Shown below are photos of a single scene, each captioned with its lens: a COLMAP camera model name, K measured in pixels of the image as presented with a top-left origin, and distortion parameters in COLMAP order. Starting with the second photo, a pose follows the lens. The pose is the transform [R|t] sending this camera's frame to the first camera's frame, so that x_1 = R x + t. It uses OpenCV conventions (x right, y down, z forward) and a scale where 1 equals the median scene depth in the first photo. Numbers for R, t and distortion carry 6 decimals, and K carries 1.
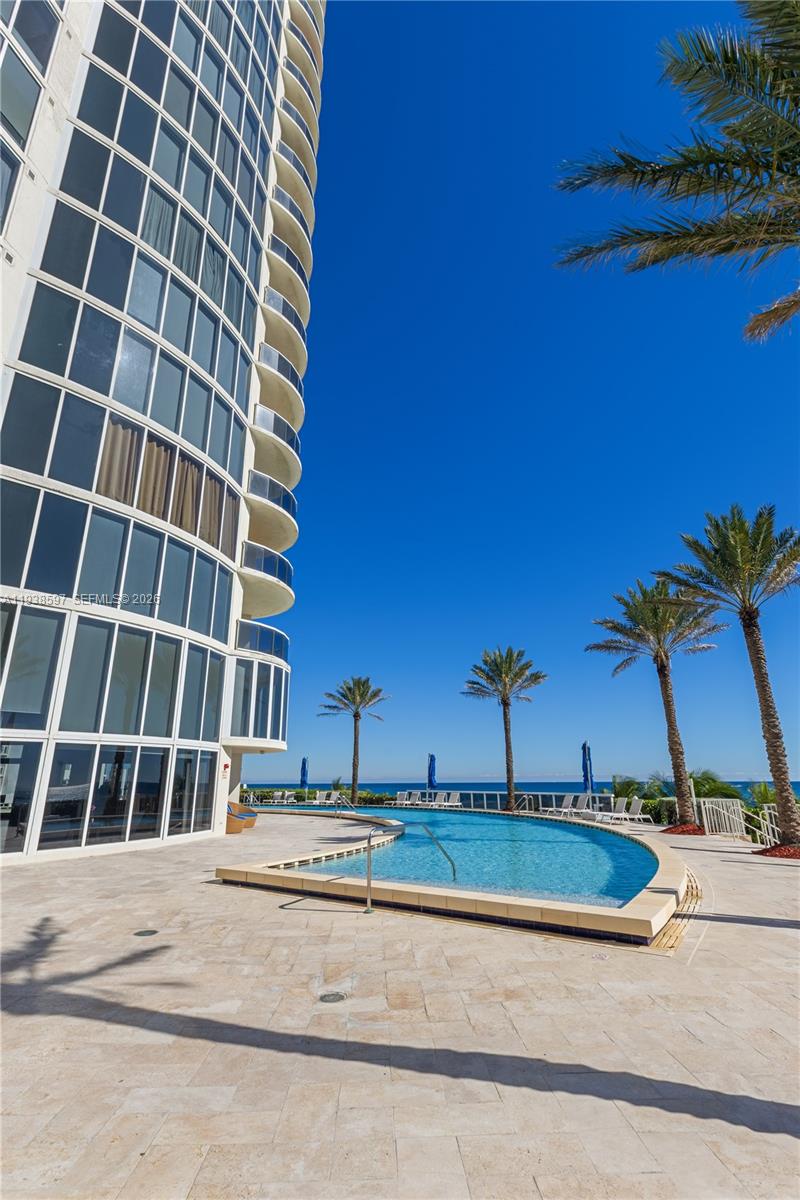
lens RADIAL K [[562.0, 0, 400.0], [0, 562.0, 600.0], [0, 0, 1]] dist [0.008927, -0.000682]
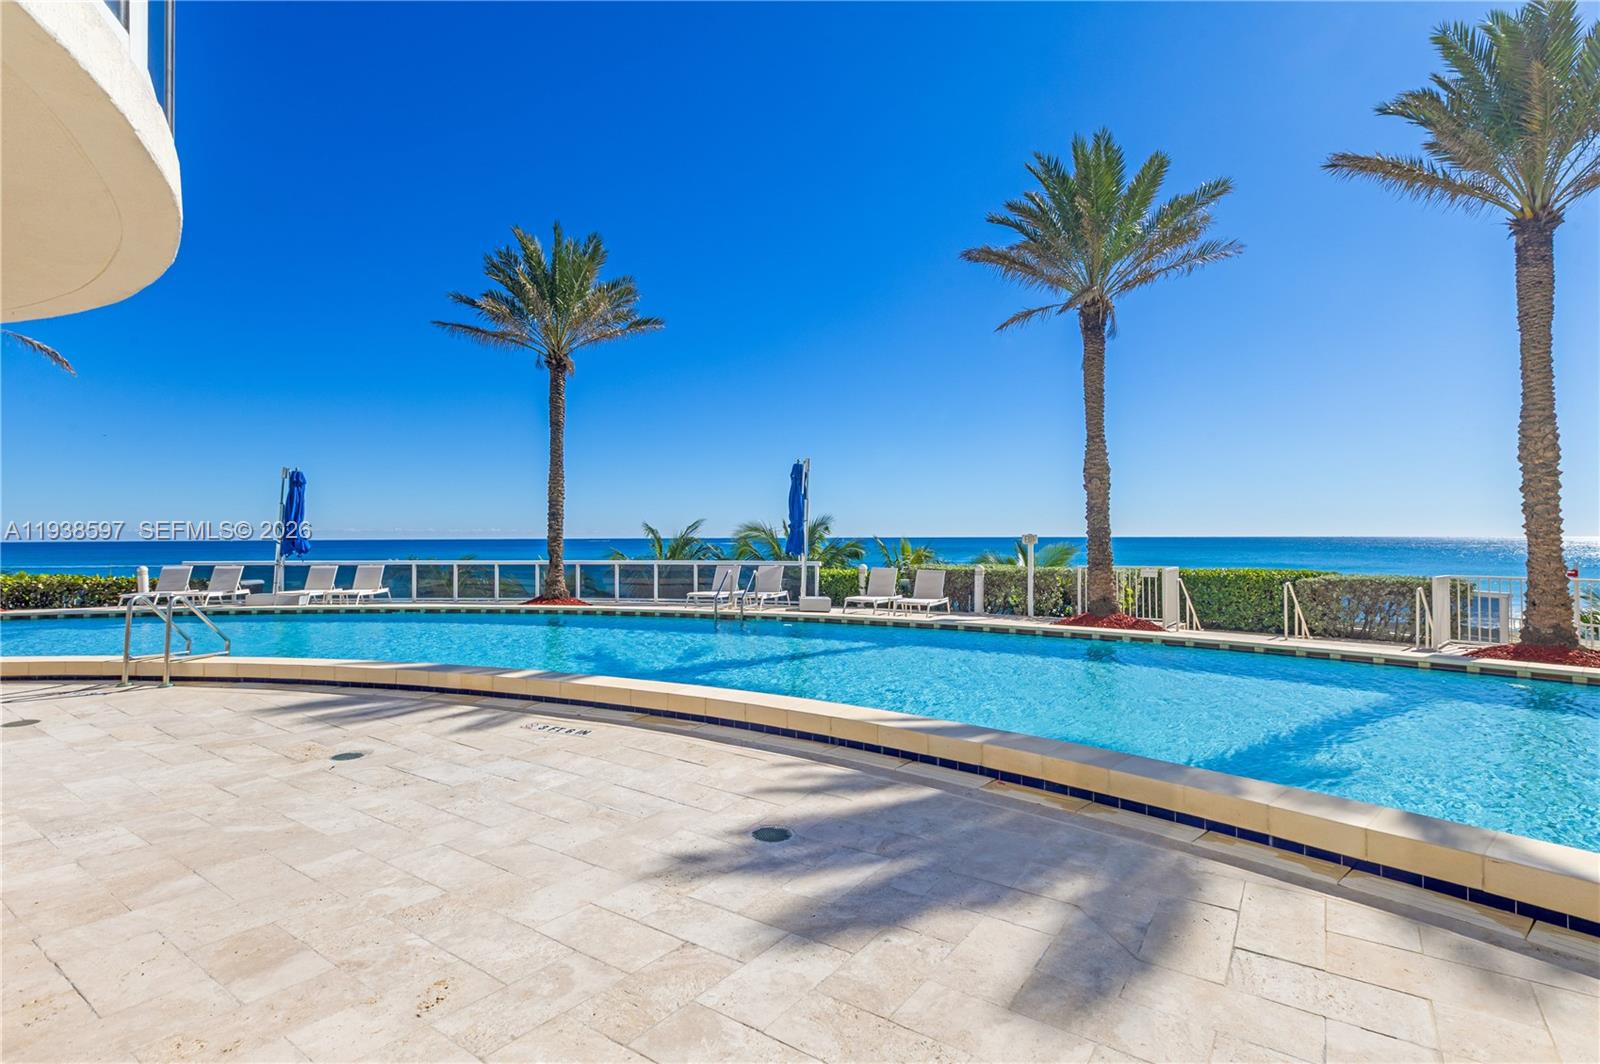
lens RADIAL K [[749.3, 0, 808.4], [0, 749.3, 541.3], [0, 0, 1]] dist [0.008927, -0.000682]
pose [[0.558495, 0.002580, 0.829504, -0.161042], [-0.257594, 0.951096, 0.170476, 0.163717], [-0.788498, -0.308885, 0.531847, 0.499672]]
